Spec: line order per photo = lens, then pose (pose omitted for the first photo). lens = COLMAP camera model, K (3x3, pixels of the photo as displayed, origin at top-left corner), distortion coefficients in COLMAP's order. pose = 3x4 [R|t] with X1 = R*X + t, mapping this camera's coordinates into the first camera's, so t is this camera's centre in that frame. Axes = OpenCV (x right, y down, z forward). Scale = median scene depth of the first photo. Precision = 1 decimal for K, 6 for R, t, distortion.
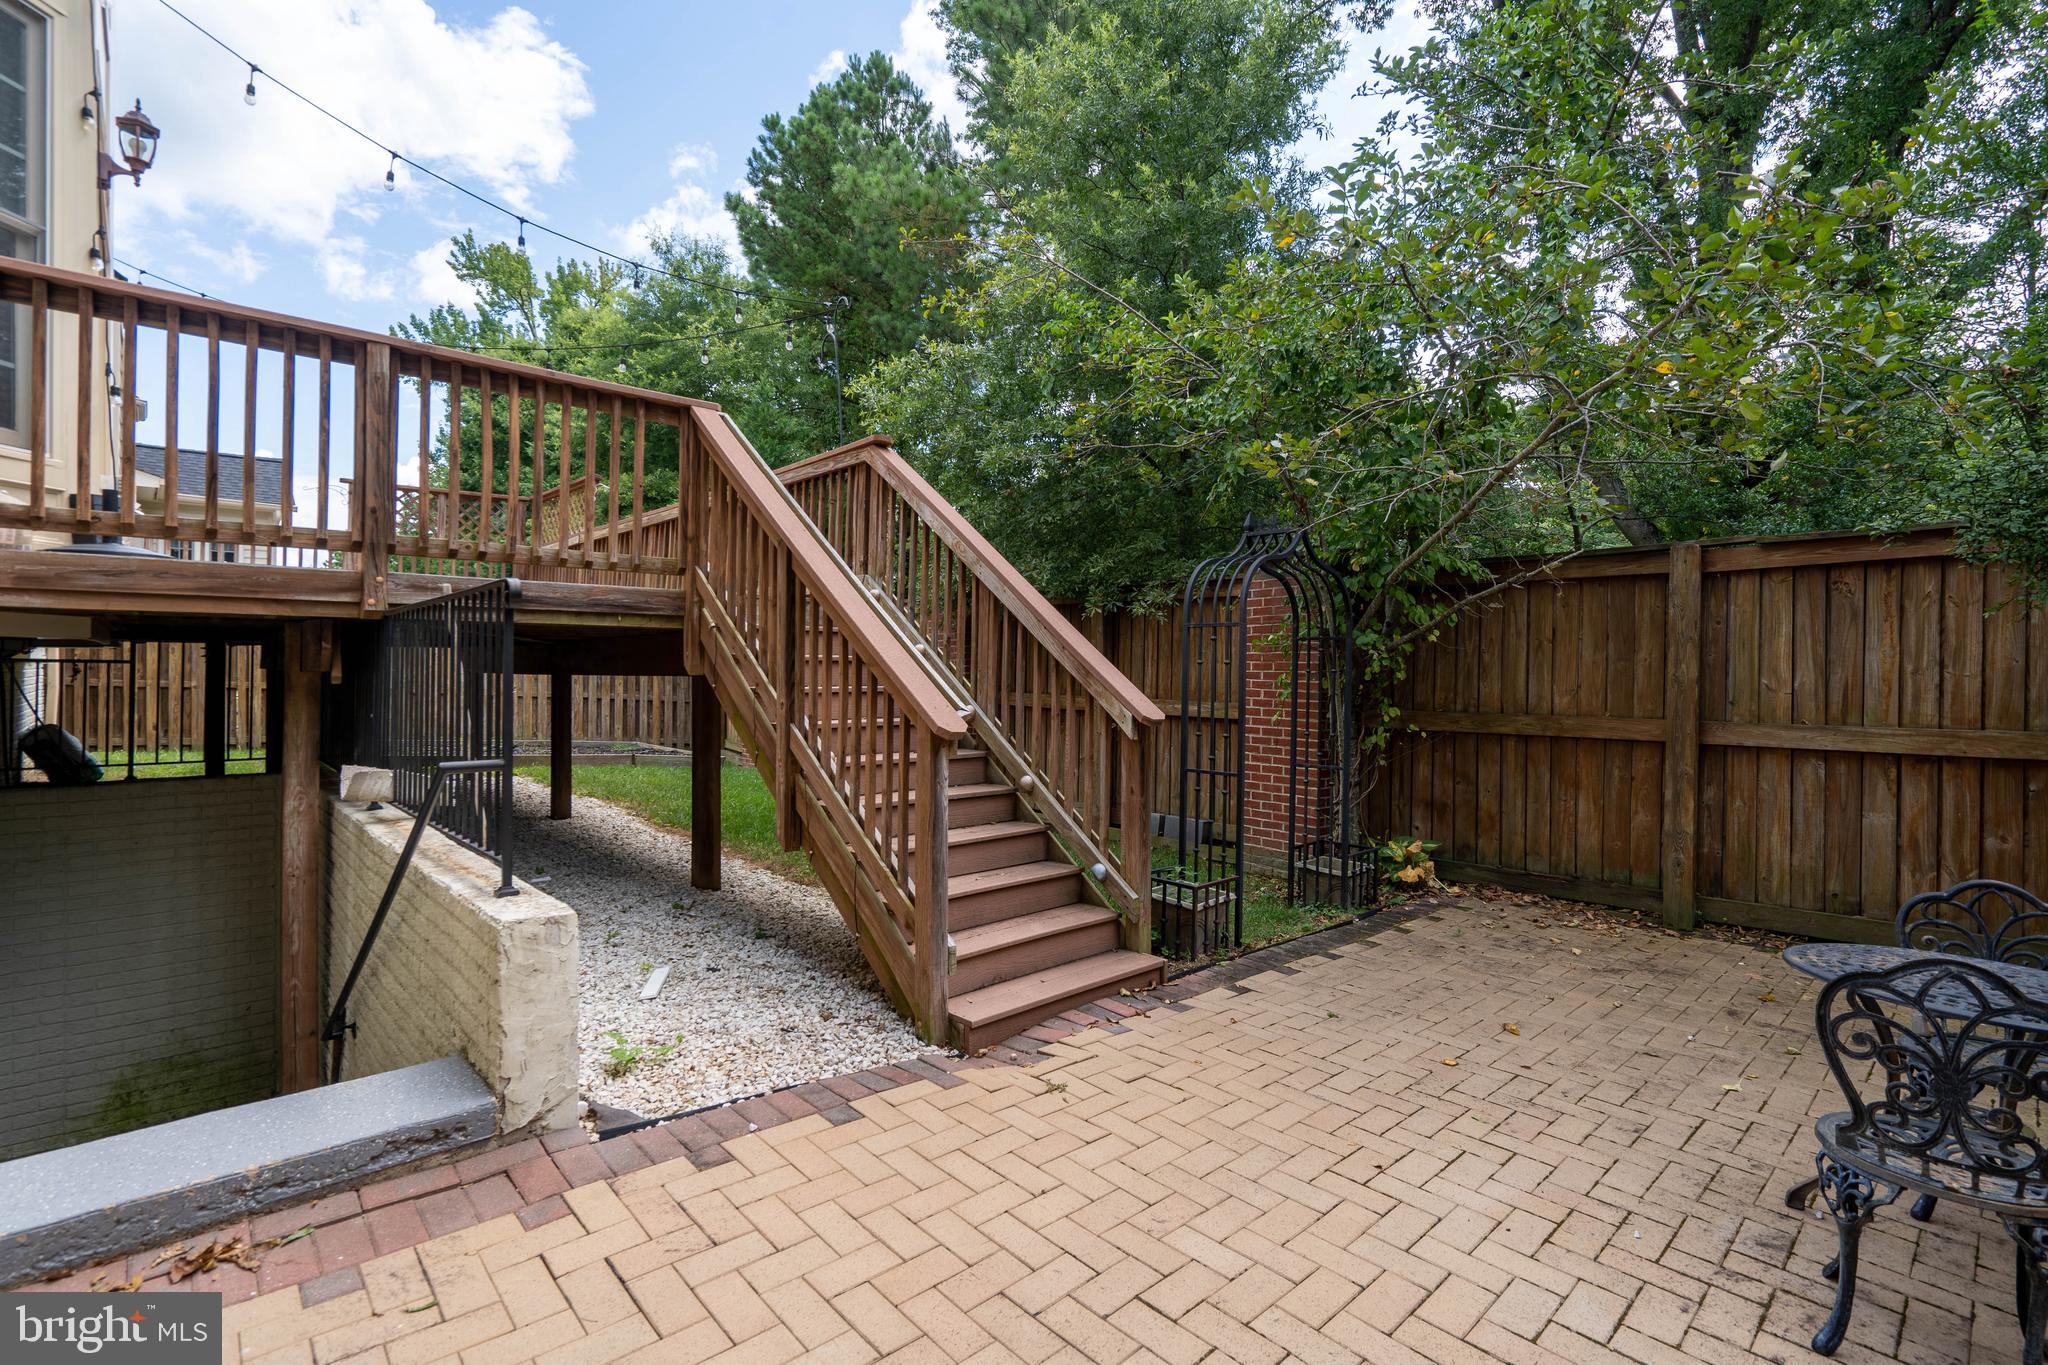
lens RADIAL K [[938.2, 0, 1016.5], [0, 938.2, 685.7], [0, 0, 1]] dist [-0.003500, -0.001757]
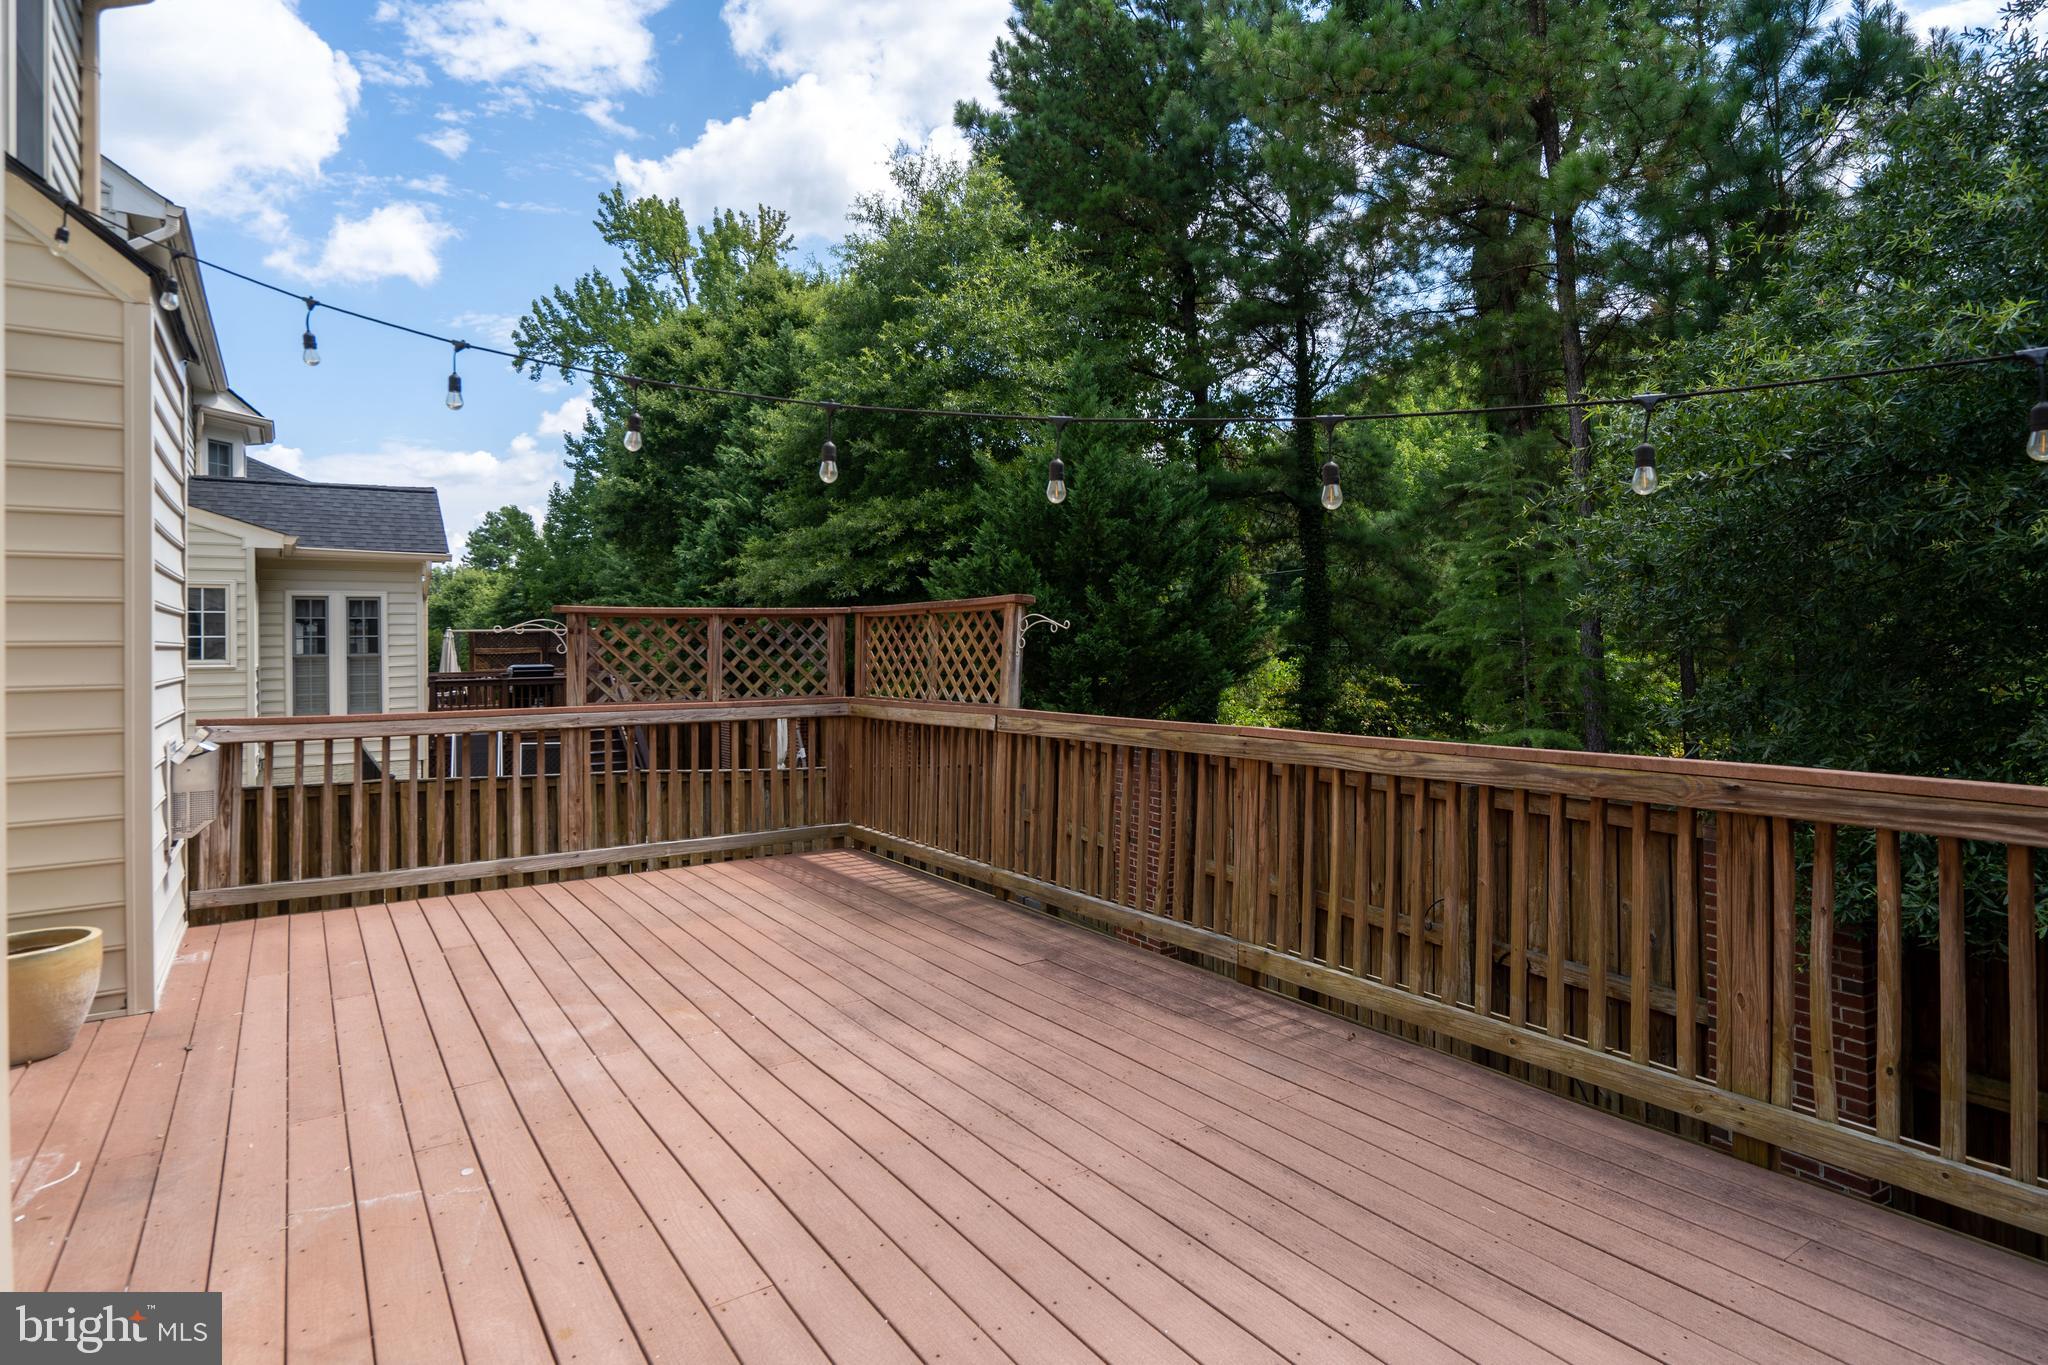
lens RADIAL K [[1082.1, 0, 1028.0], [0, 1082.1, 672.4], [0, 0, 1]] dist [-0.000052, 0.001103]
pose [[0.988247, -0.009813, -0.152551, -0.062740], [0.009663, 0.999952, -0.001726, -0.031318], [0.152561, 0.000232, 0.988294, 0.071809]]
